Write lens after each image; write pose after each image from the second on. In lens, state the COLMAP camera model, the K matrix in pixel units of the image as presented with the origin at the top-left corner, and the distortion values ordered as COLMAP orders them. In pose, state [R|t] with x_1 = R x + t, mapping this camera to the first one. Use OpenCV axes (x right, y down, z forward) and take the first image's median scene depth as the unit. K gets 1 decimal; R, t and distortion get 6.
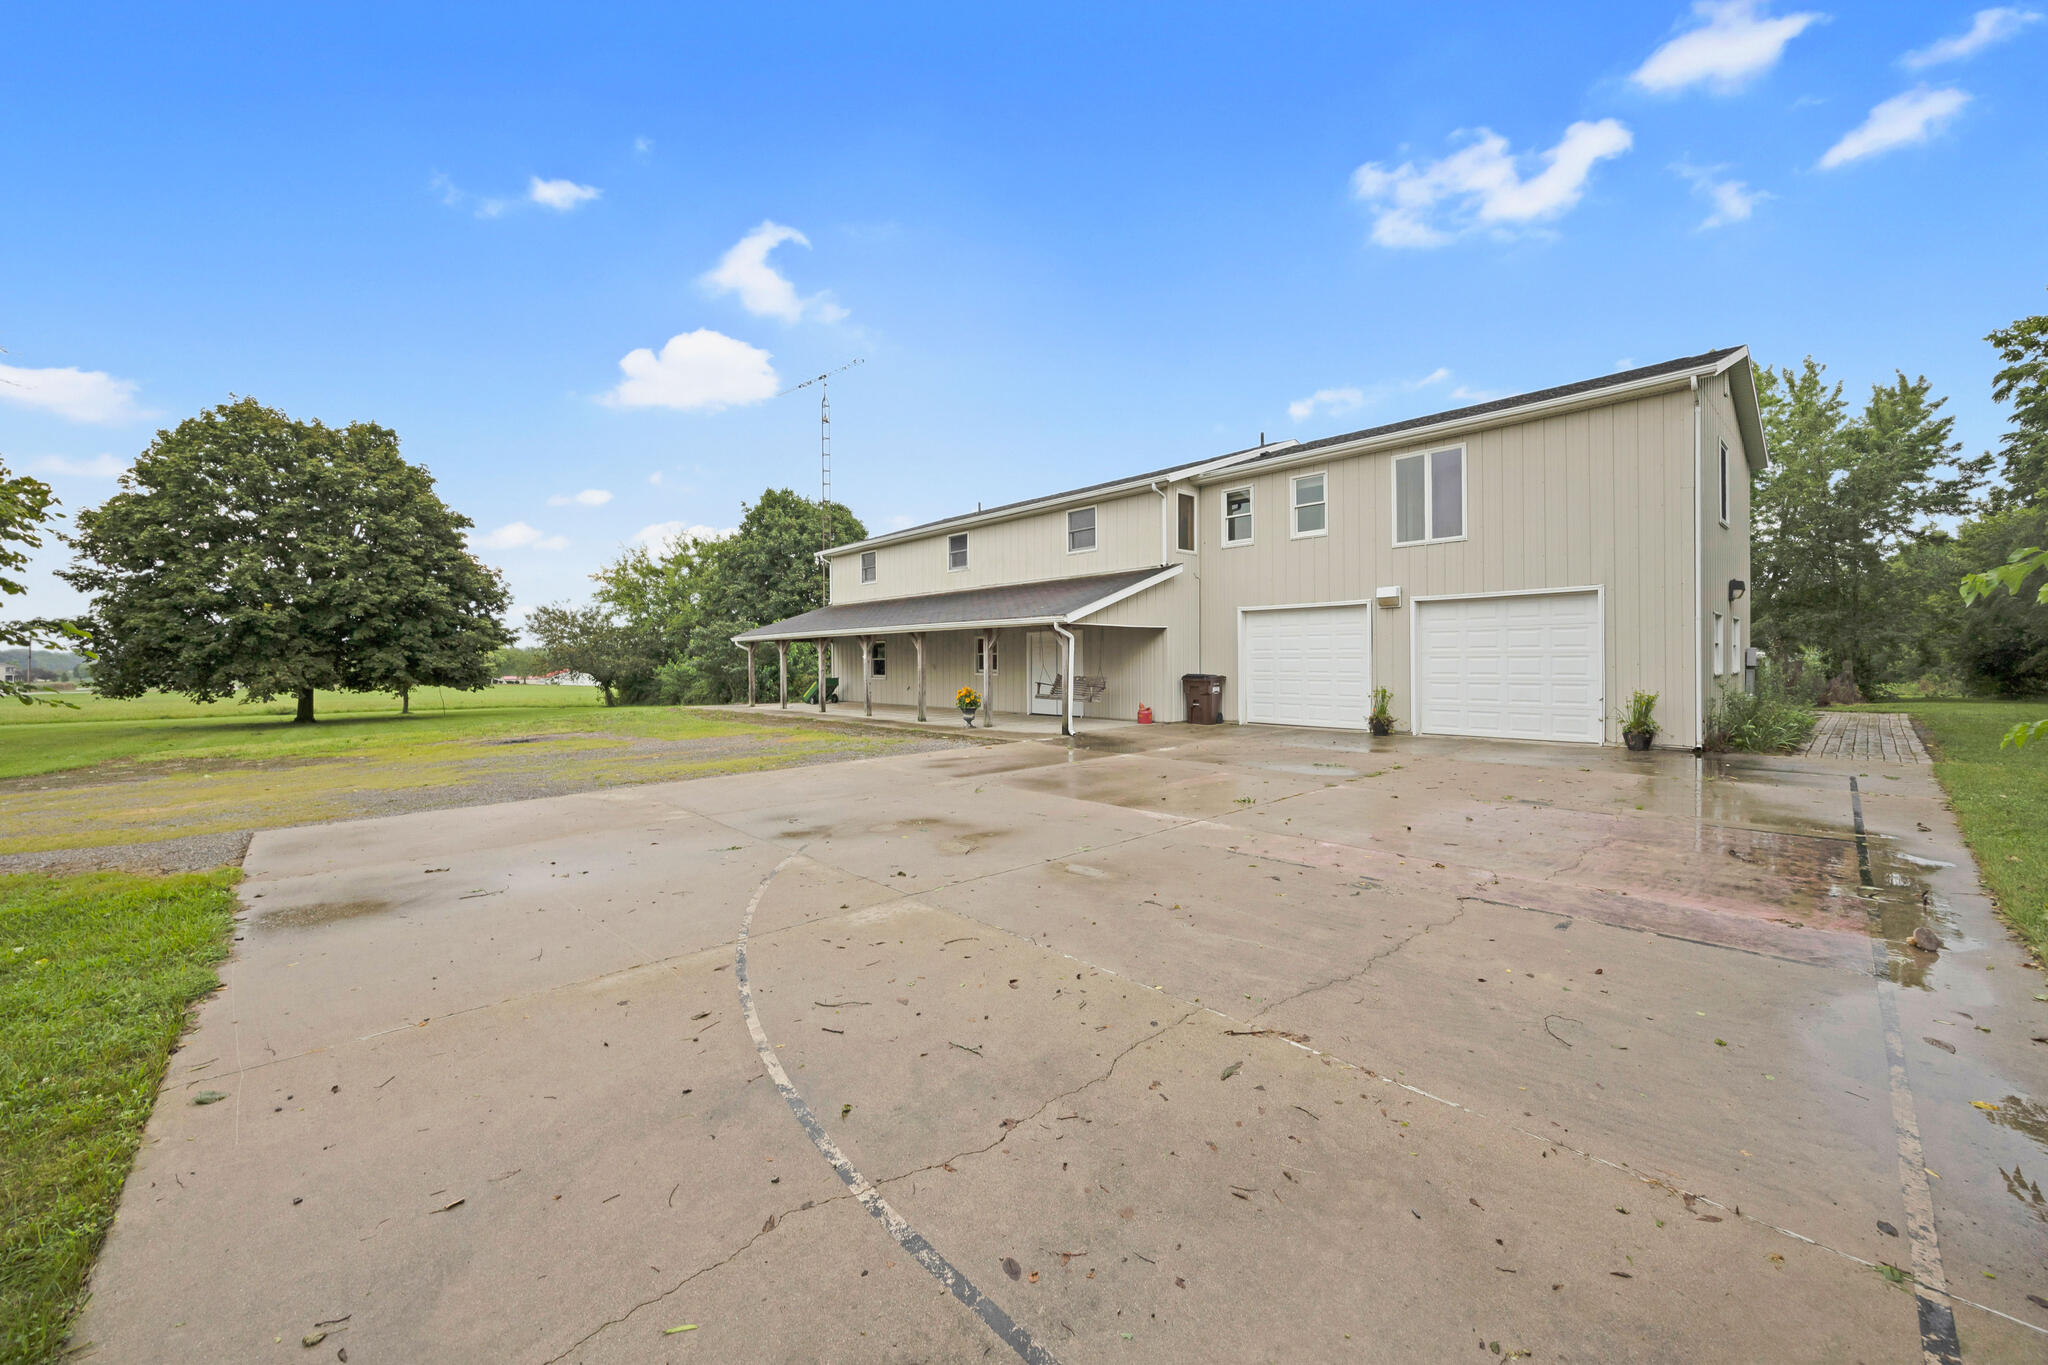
lens RADIAL K [[805.3, 0, 1028.8], [0, 805.3, 657.0], [0, 0, 1]] dist [-0.000832, 0.000359]
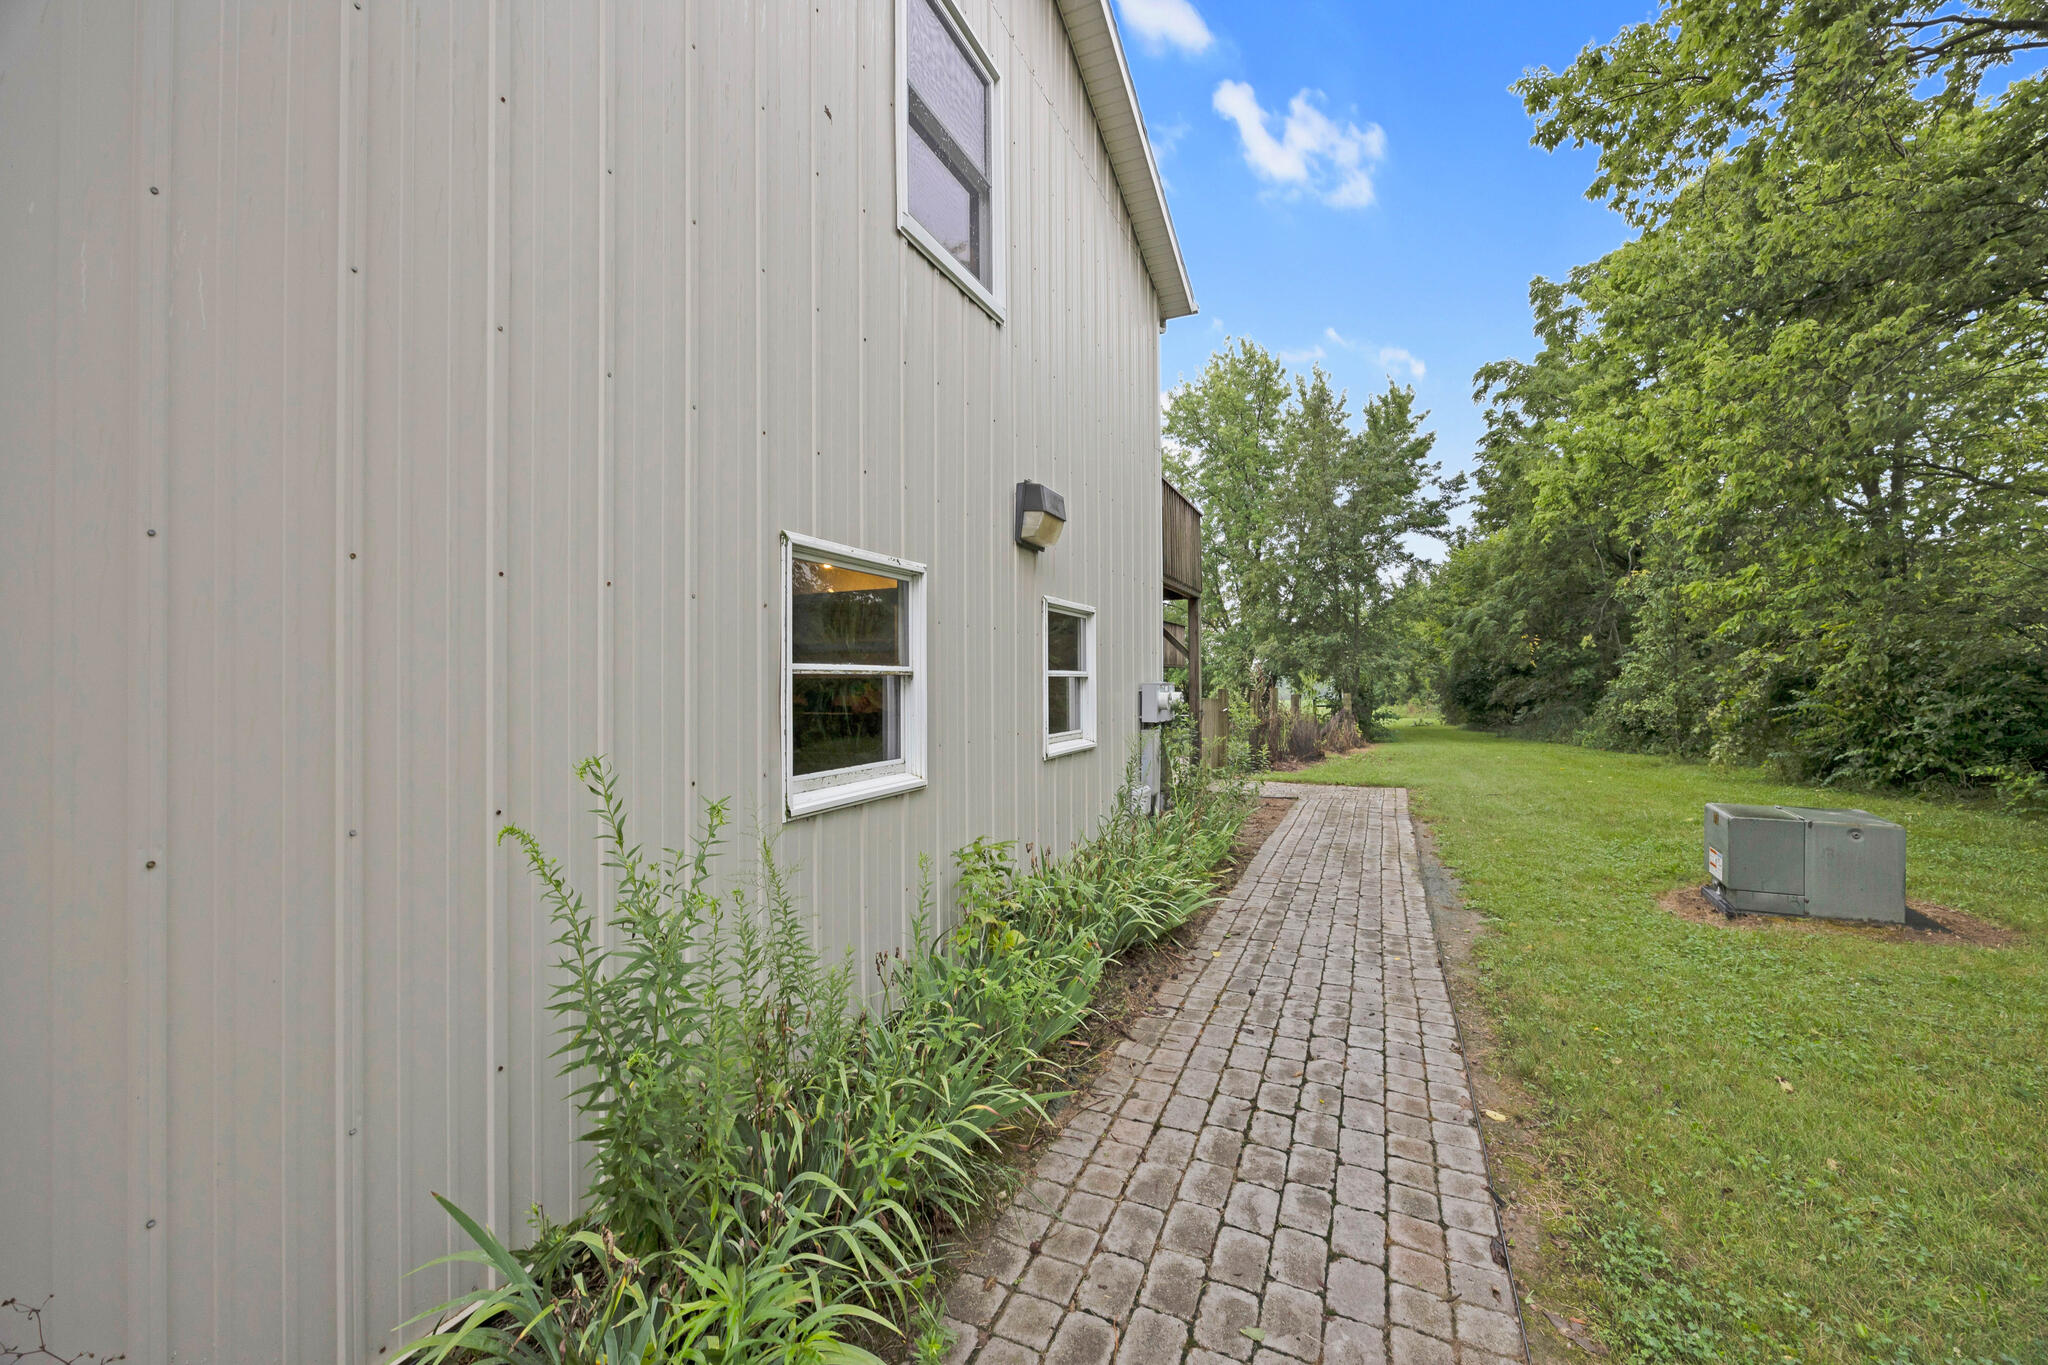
lens RADIAL K [[810.3, 0, 1023.7], [0, 810.3, 669.4], [0, 0, 1]] dist [-0.000416, -0.000155]
pose [[0.922936, 0.004705, 0.384924, 0.336875], [0.001723, 0.999865, -0.016354, -0.005964], [-0.384949, 0.015757, 0.922803, 0.311448]]
